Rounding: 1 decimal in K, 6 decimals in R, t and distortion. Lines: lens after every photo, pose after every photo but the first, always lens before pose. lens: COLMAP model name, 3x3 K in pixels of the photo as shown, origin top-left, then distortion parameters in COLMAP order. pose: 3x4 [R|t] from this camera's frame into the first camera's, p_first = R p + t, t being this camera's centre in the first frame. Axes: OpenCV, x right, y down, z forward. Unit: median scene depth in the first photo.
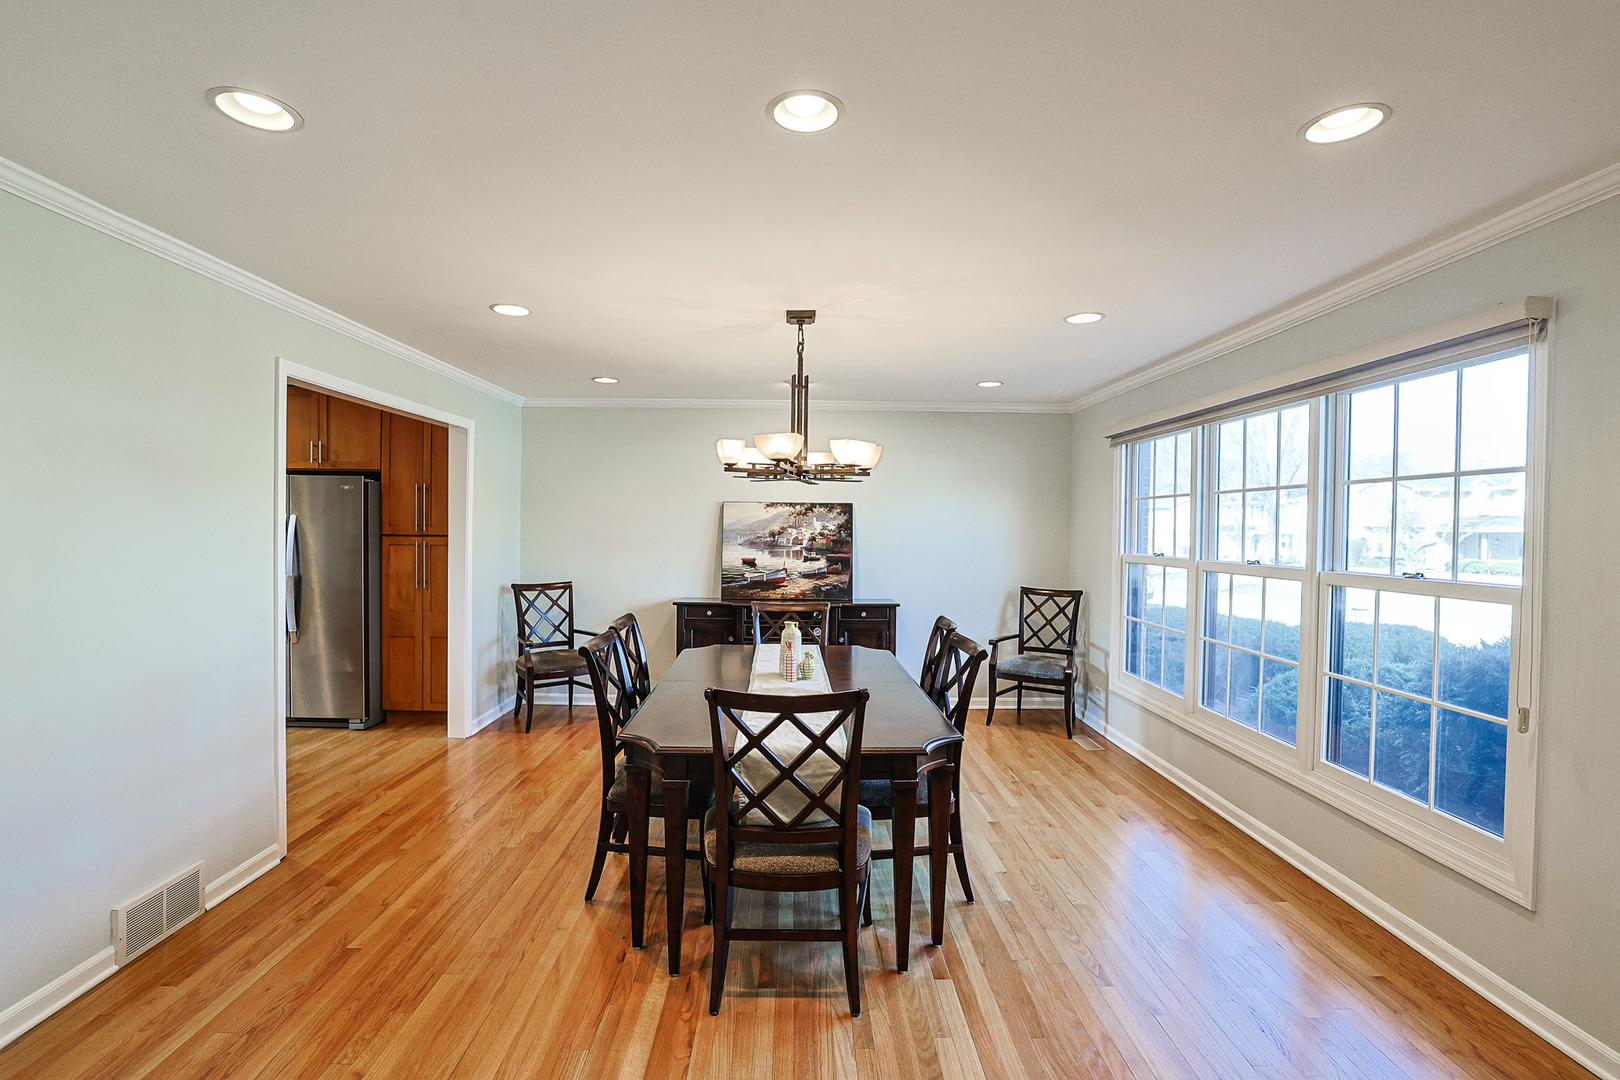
lens RADIAL K [[732.0, 0, 810.0], [0, 732.0, 540.0], [0, 0, 1]] dist [-0.000837, 0.000073]
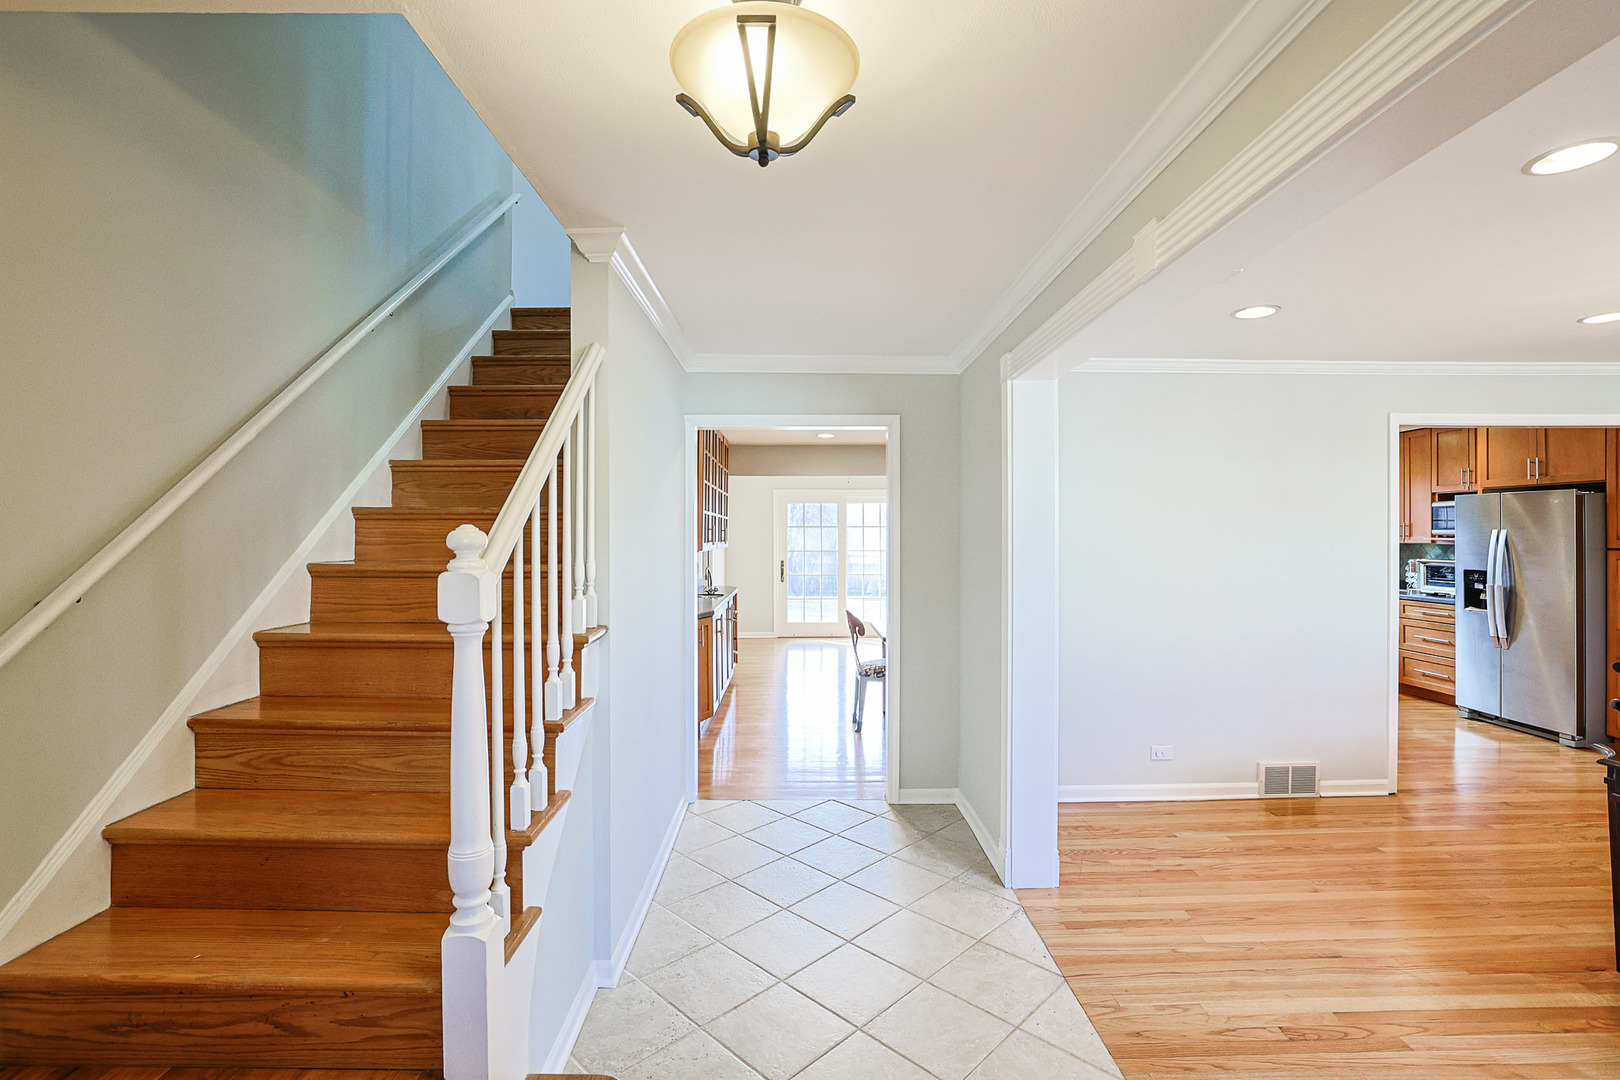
lens RADIAL K [[732.0, 0, 810.0], [0, 732.0, 540.0], [0, 0, 1]] dist [-0.000837, 0.000073]
pose [[0.024154, -0.005404, -0.999694, 0.563846], [-0.014907, 0.999872, -0.005765, 0.003826], [0.999597, 0.015042, 0.024070, -0.081351]]
